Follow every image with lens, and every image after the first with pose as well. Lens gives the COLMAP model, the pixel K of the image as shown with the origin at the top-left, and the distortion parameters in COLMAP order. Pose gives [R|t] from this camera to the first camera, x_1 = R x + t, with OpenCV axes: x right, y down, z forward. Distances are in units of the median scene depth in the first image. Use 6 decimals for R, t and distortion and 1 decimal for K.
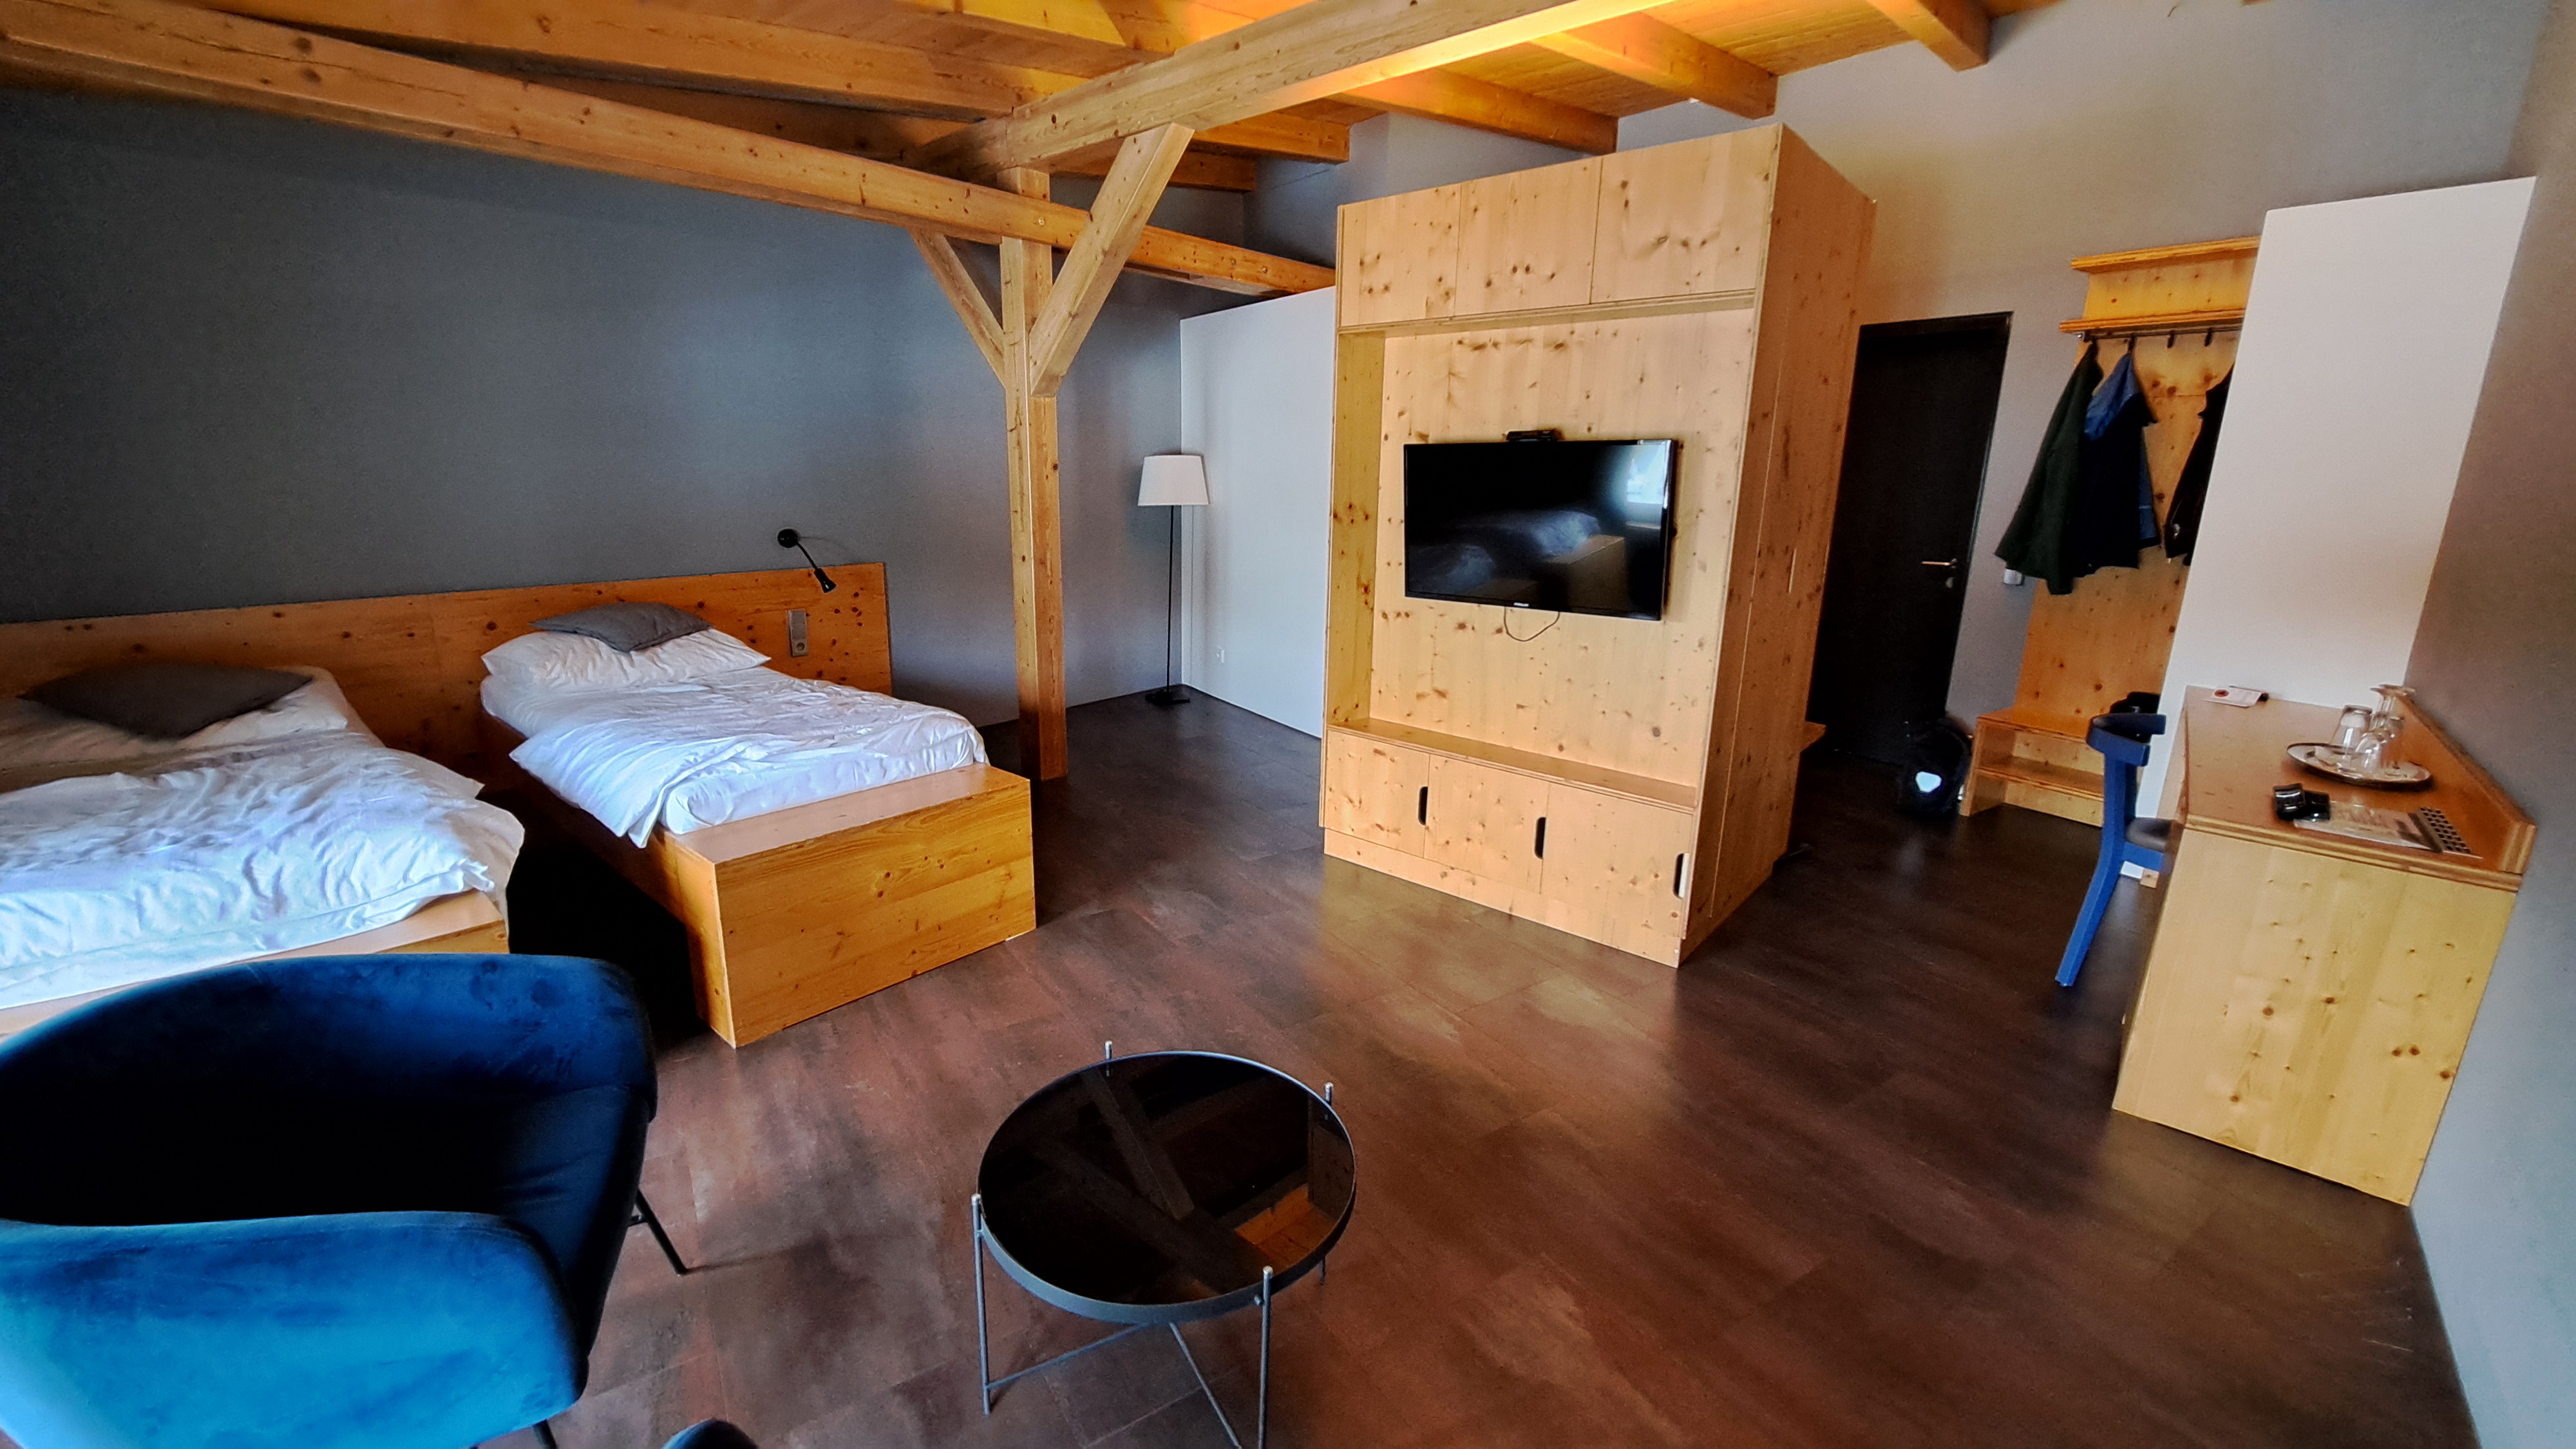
lens RADIAL K [[1012.0, 0, 1258.7], [0, 1012.0, 709.0], [0, 0, 1]] dist [-0.019958, 0.000032]
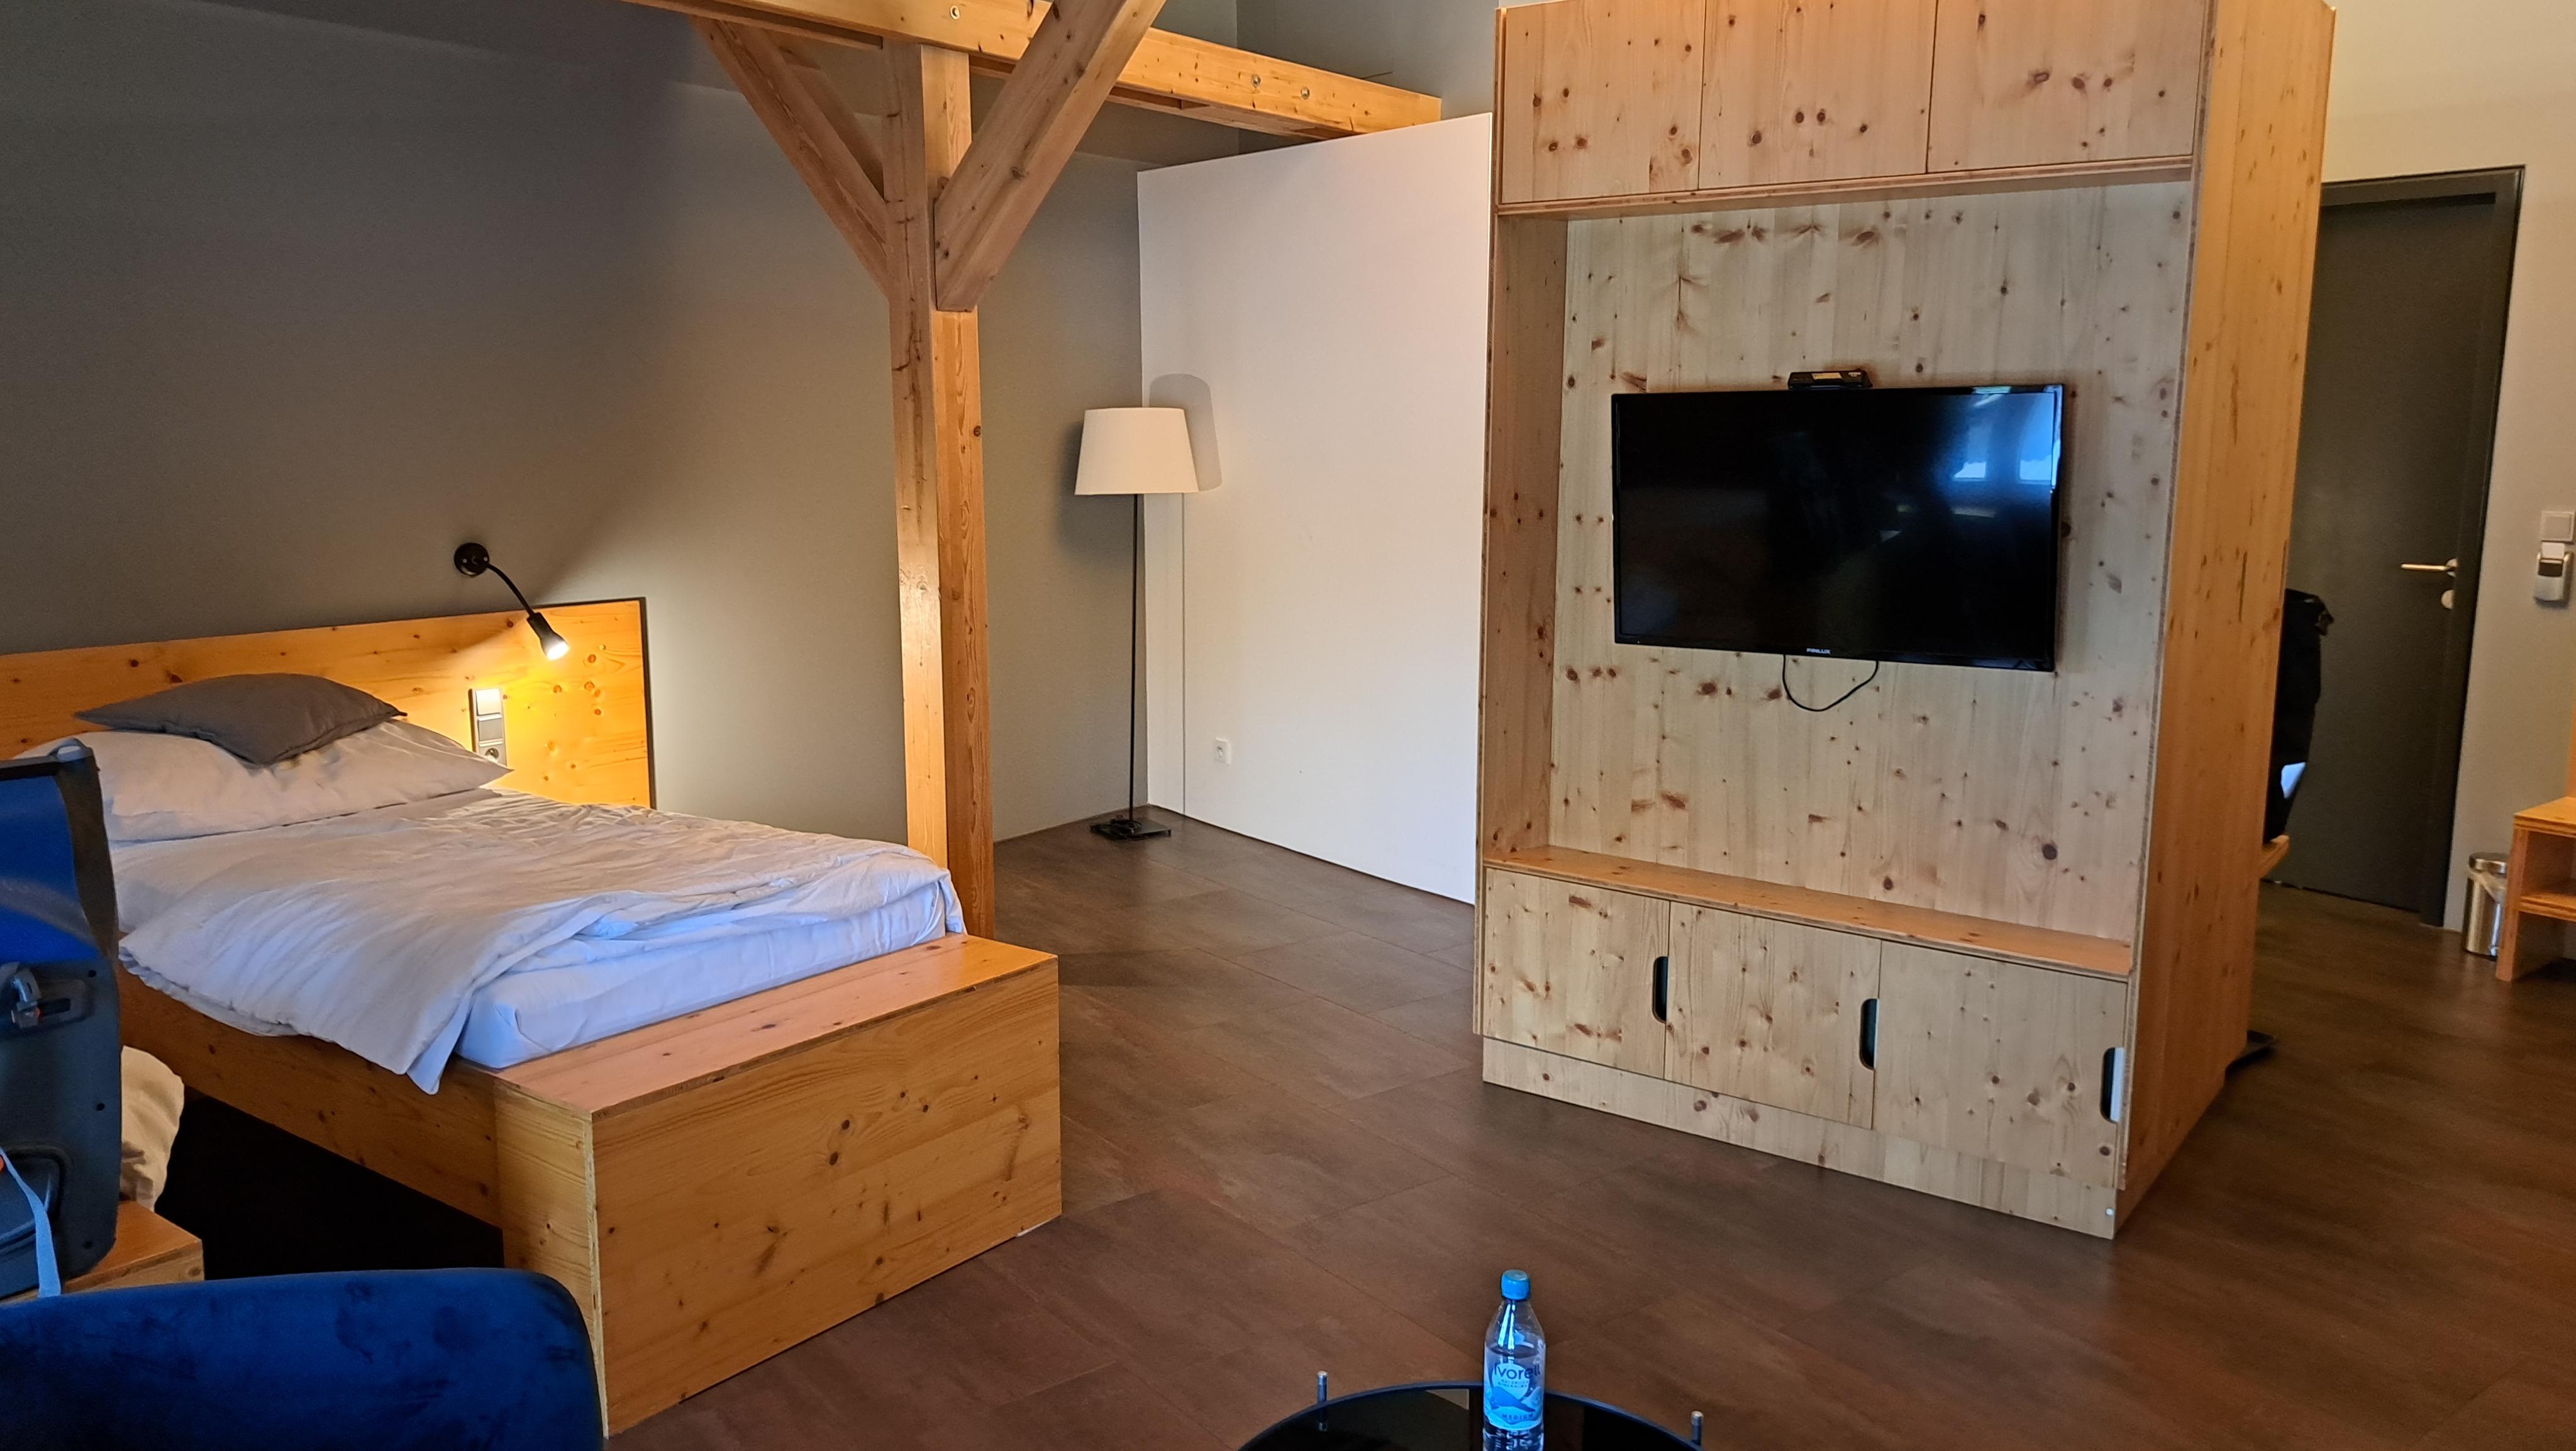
lens RADIAL K [[1900.7, 0, 1288.0], [0, 1900.7, 725.5], [0, 0, 1]] dist [0.090728, -0.166699]
pose [[0.995299, -0.021485, 0.094440, -0.167305], [0.028235, 0.997096, -0.070733, 0.014612], [-0.092647, 0.073067, 0.993015, -0.117379]]
